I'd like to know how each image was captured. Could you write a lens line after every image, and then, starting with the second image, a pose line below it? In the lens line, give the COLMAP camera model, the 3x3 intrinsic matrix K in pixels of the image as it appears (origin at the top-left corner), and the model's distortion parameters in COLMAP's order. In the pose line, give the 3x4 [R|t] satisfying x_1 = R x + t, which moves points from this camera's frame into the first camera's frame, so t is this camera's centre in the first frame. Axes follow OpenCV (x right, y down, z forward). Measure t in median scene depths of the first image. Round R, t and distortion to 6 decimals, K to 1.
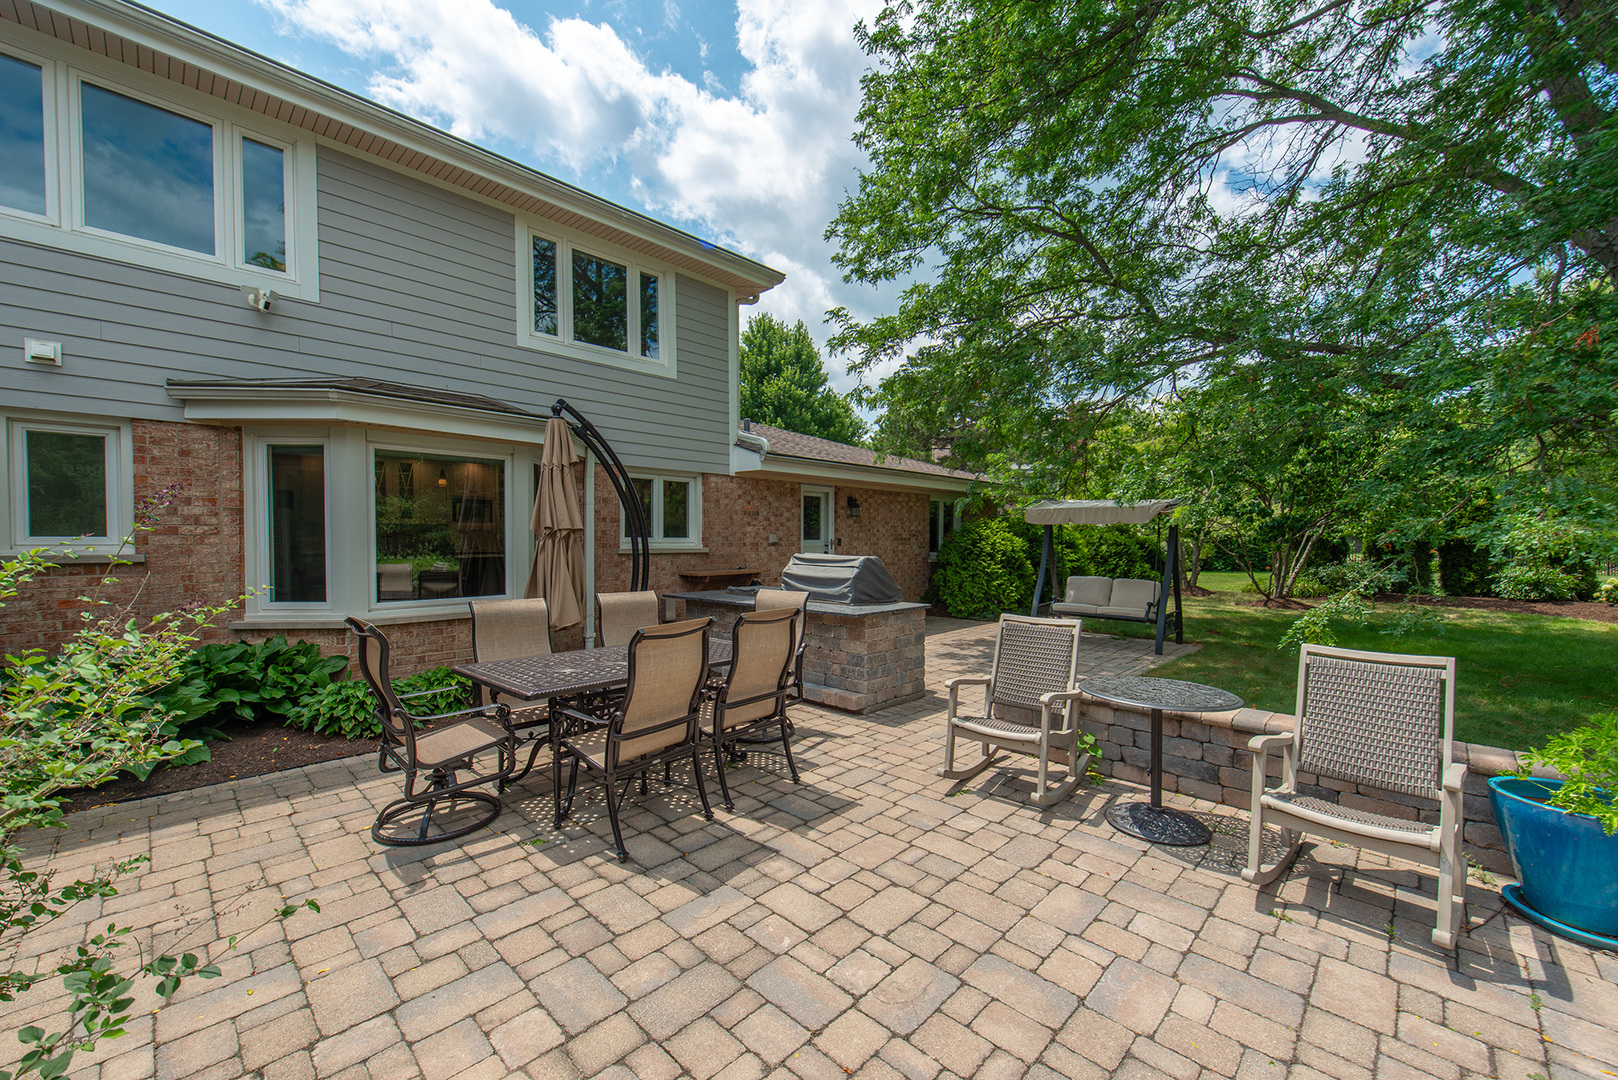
lens RADIAL K [[654.6, 0, 797.0], [0, 654.6, 541.7], [0, 0, 1]] dist [0.023291, 0.000041]
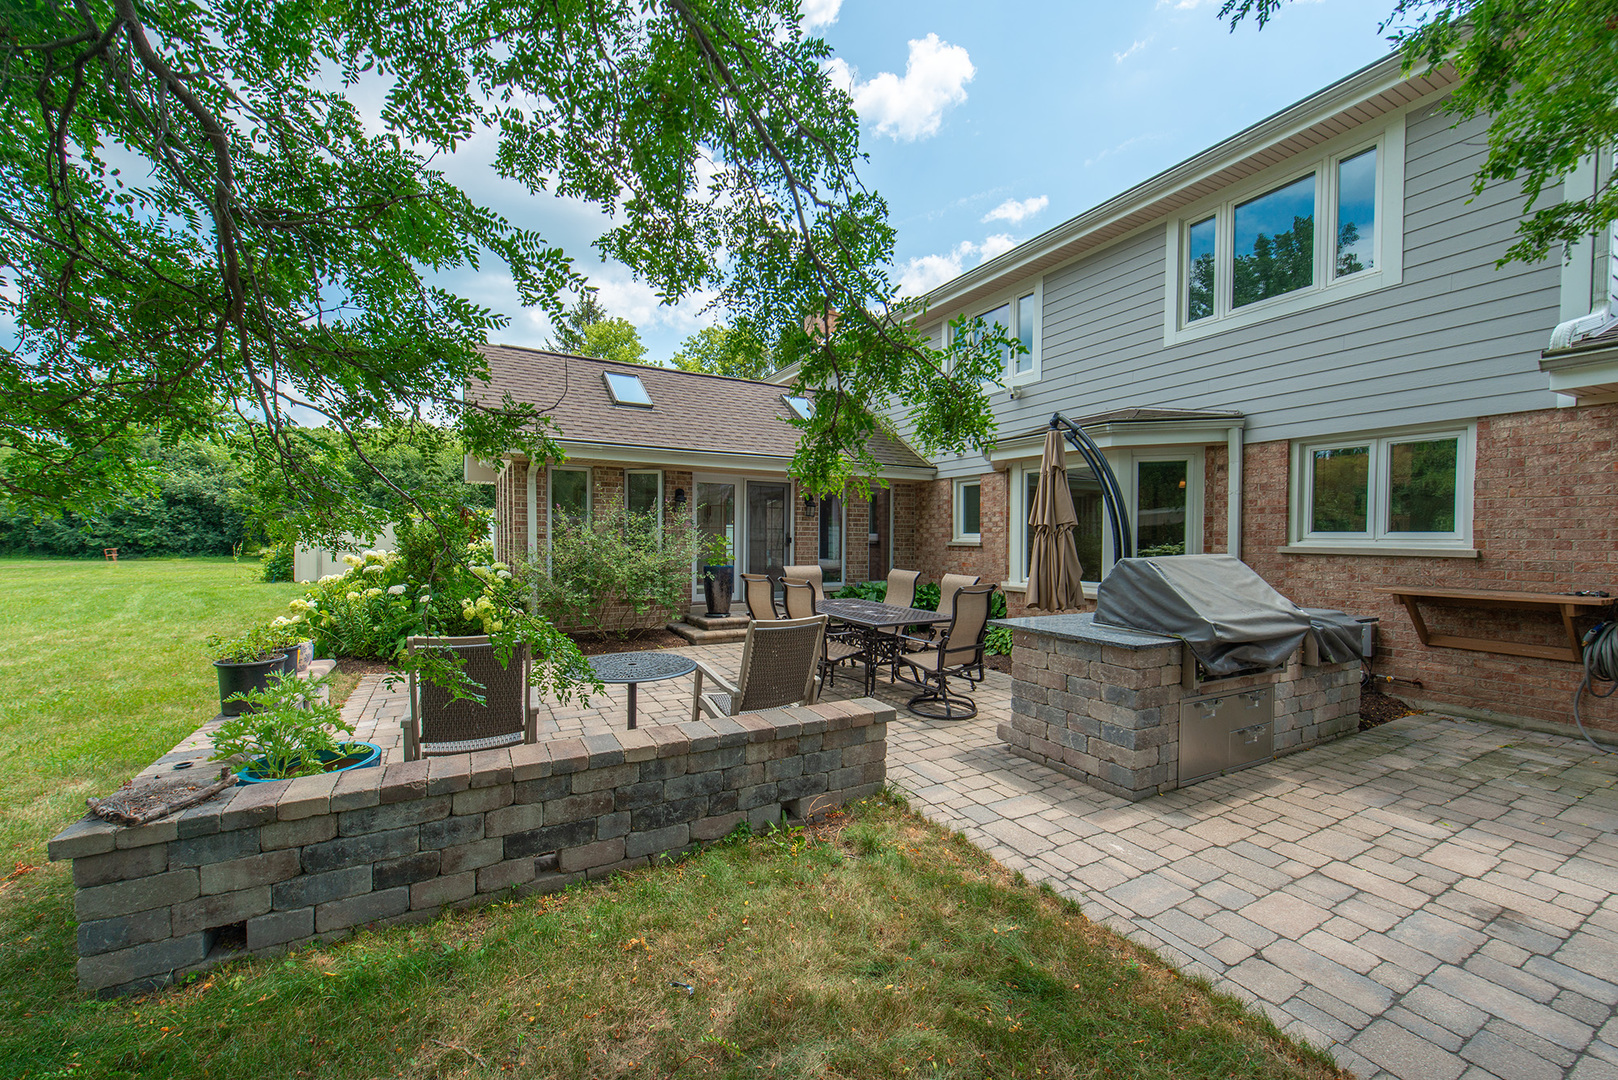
lens RADIAL K [[654.6, 0, 809.4], [0, 654.6, 546.5], [0, 0, 1]] dist [0.023291, 0.000041]
pose [[-0.294190, 0.018112, -0.955575, 0.657678], [-0.001448, 0.999811, 0.019396, -0.004138], [0.955746, 0.007090, -0.294108, 0.692164]]
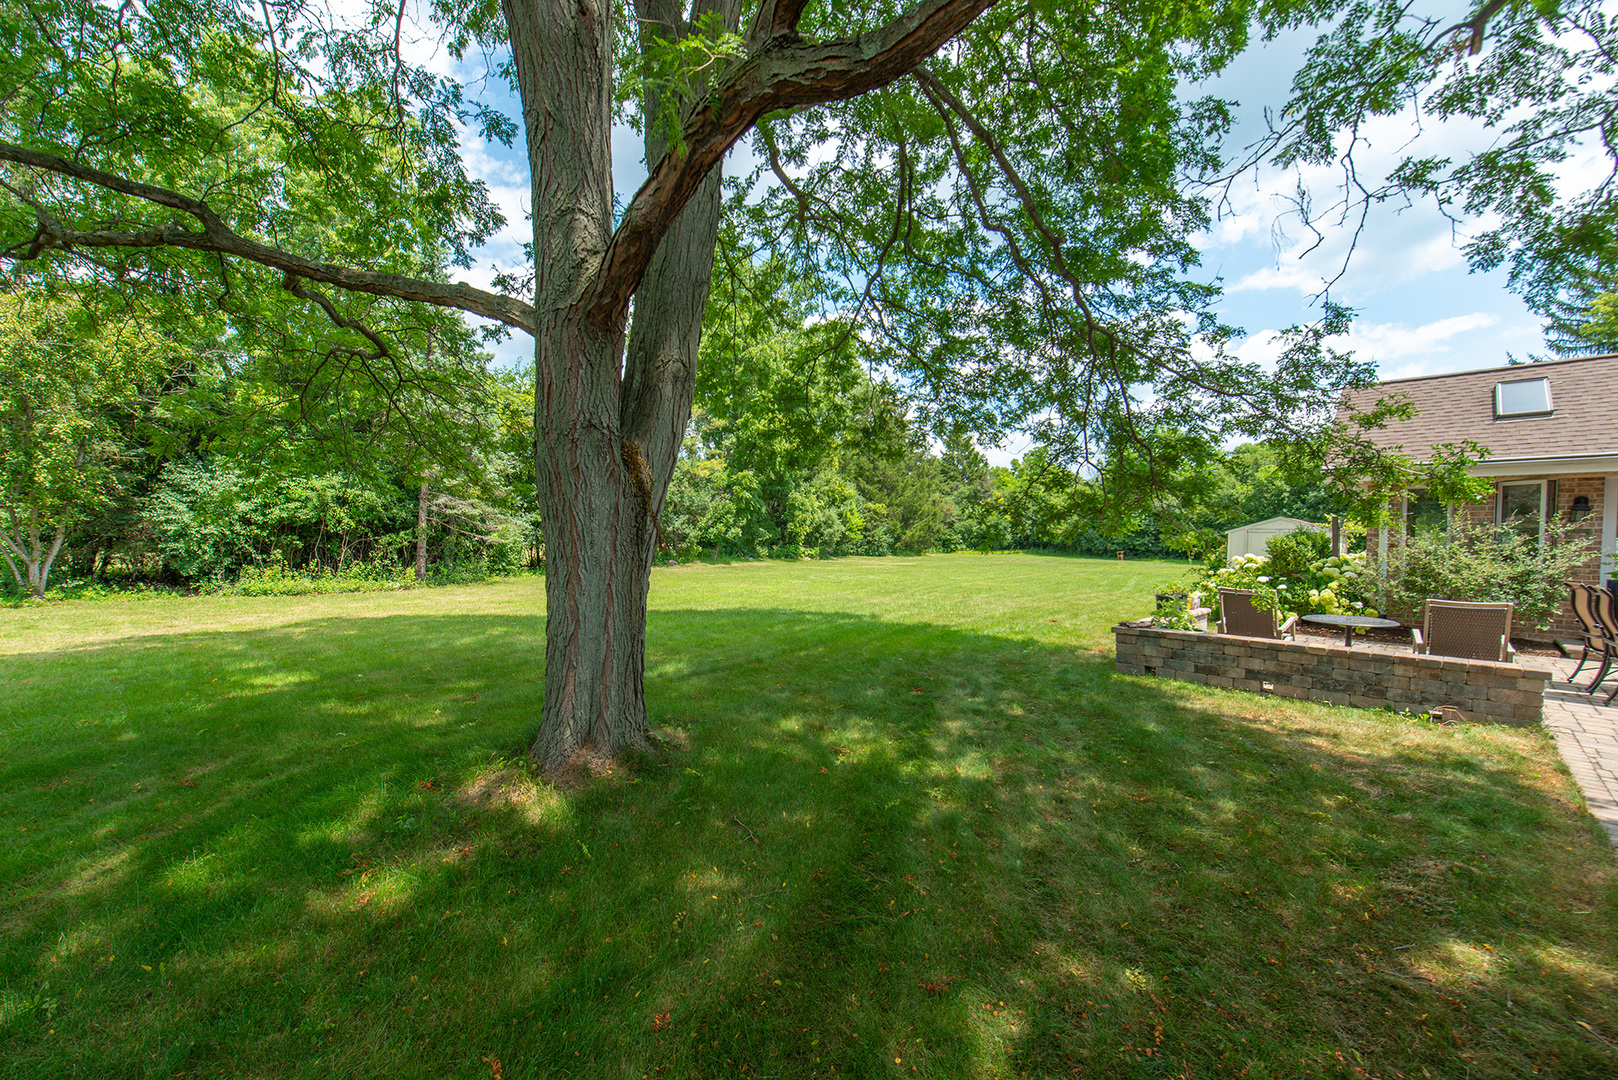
lens RADIAL K [[654.6, 0, 809.7], [0, 654.6, 540.6], [0, 0, 1]] dist [0.023291, 0.000041]
pose [[-0.999629, -0.007861, -0.026090, 1.121951], [-0.007968, 0.999960, 0.004009, -0.006316], [0.026058, 0.004216, -0.999652, 1.596035]]
